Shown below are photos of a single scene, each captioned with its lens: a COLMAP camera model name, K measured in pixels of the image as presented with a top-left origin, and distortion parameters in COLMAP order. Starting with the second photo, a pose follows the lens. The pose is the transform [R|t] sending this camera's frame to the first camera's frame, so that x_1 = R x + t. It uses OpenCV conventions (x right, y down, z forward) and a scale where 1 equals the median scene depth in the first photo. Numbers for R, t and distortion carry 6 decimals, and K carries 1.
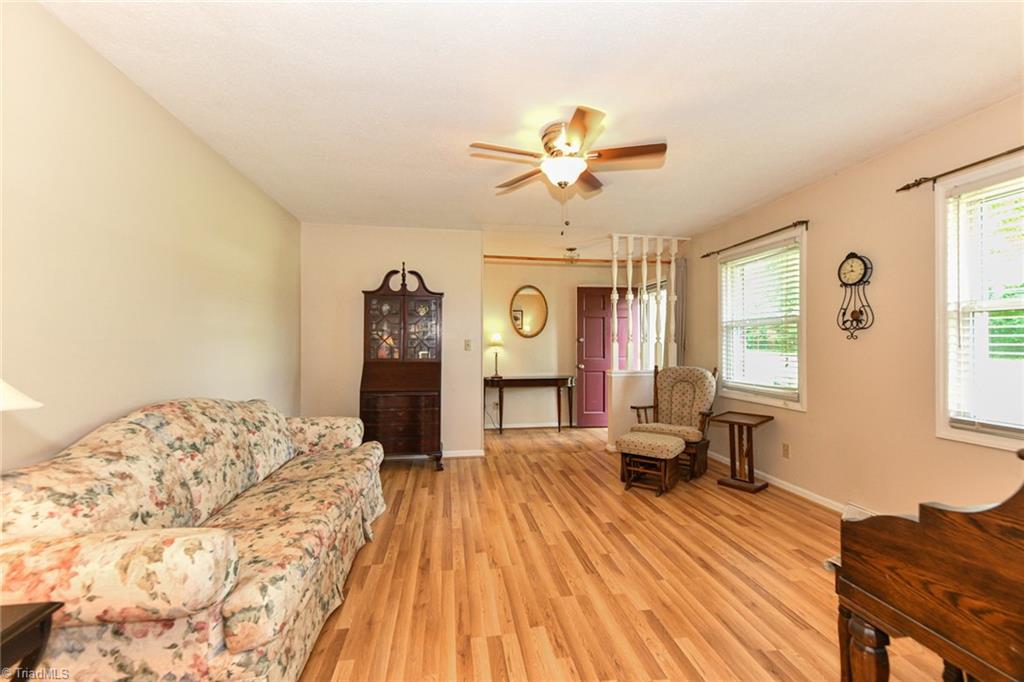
lens RADIAL K [[417.9, 0, 515.0], [0, 417.9, 345.3], [0, 0, 1]] dist [0.024117, -0.003811]
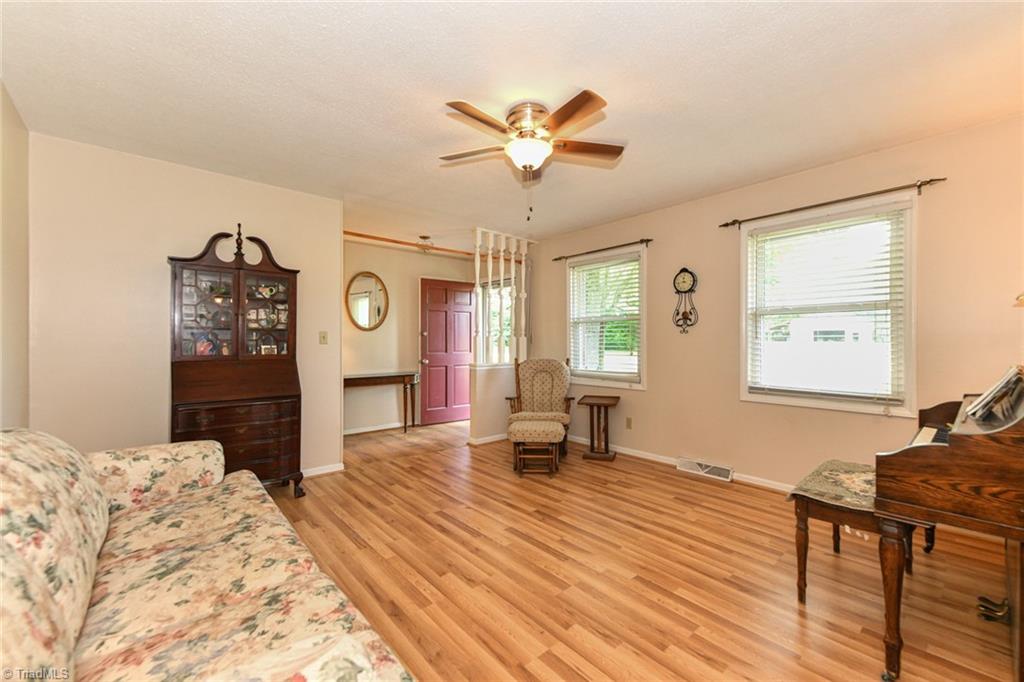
lens RADIAL K [[417.9, 0, 517.9], [0, 417.9, 343.0], [0, 0, 1]] dist [0.024117, -0.003811]
pose [[0.847729, -0.001854, 0.530426, -0.335498], [0.000908, 0.999998, 0.002043, 0.013160], [-0.530428, -0.001250, 0.847729, 0.153885]]
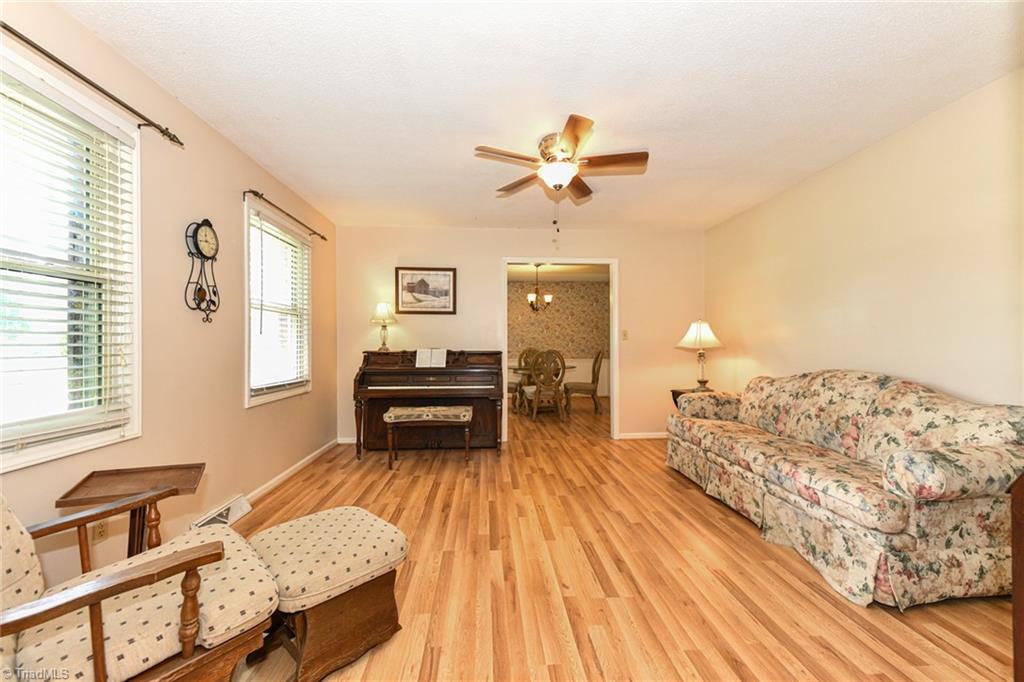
lens RADIAL K [[417.9, 0, 507.8], [0, 417.9, 337.0], [0, 0, 1]] dist [0.024117, -0.003811]
pose [[-0.994810, 0.003920, 0.101671, 0.108626], [0.002407, 0.999885, -0.015004, 0.028300], [-0.101718, -0.014681, -0.994705, 1.714859]]
